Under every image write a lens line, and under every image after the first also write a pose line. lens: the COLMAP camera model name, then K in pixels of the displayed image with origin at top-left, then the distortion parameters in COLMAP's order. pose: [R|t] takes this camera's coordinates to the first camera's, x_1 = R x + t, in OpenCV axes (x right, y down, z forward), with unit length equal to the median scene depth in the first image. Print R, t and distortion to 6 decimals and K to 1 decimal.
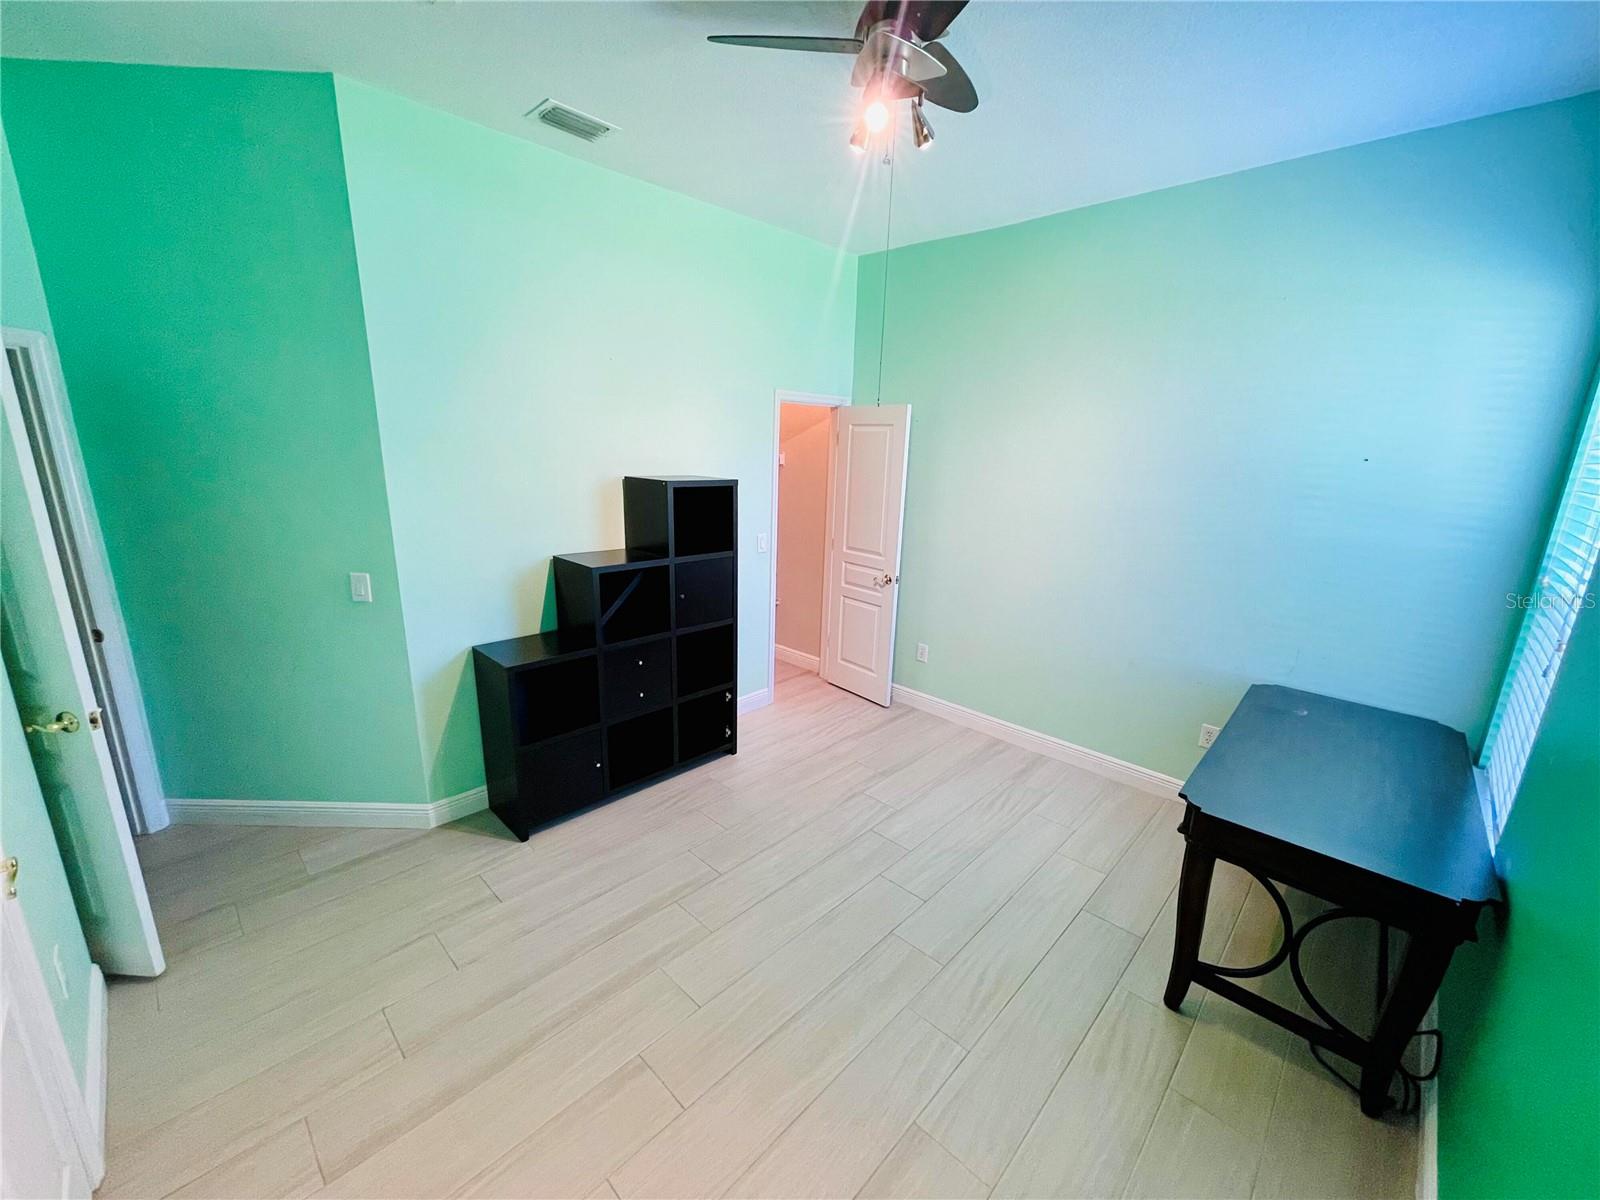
lens RADIAL K [[644.0, 0, 801.3], [0, 644.0, 603.2], [0, 0, 1]] dist [0.000745, -0.000224]
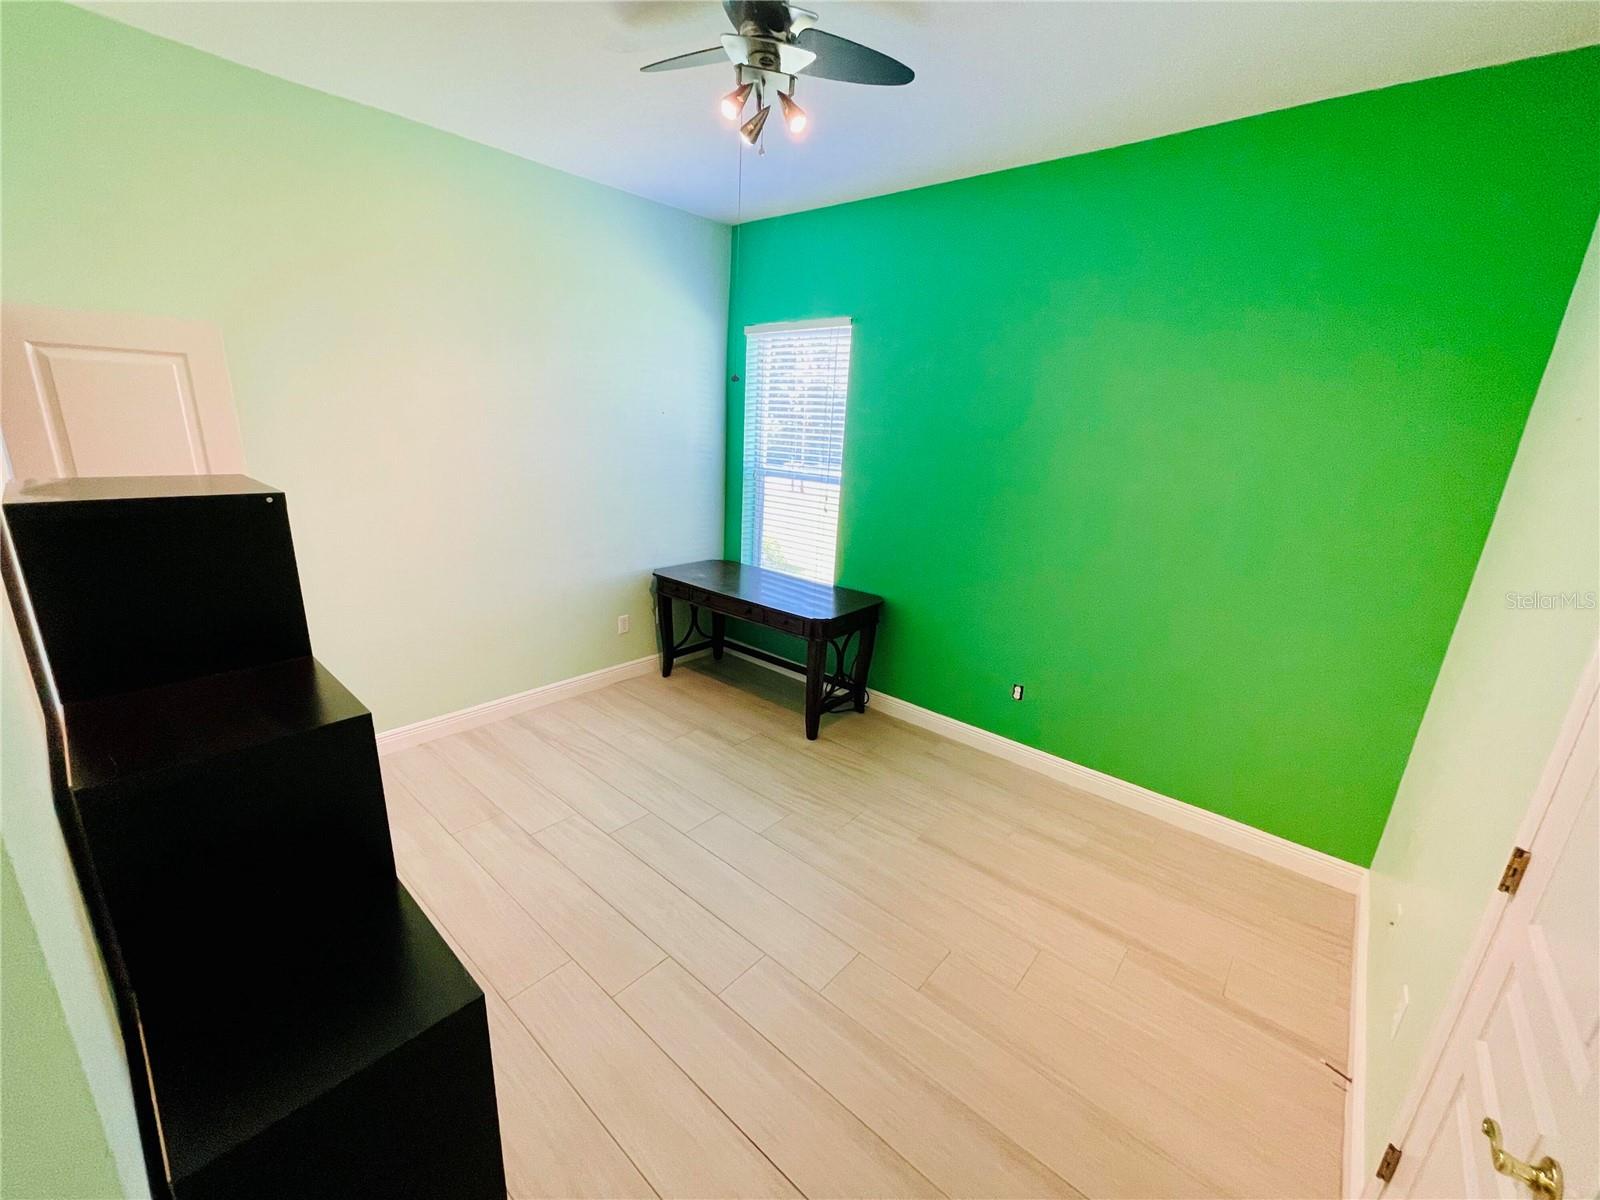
lens RADIAL K [[644.0, 0, 801.3], [0, 644.0, 603.2], [0, 0, 1]] dist [0.000745, -0.000224]
pose [[-0.056262, -0.307141, 0.949999, -0.672570], [0.195896, 0.929616, 0.312153, -0.185382], [-0.979009, 0.203664, 0.007866, 0.651058]]
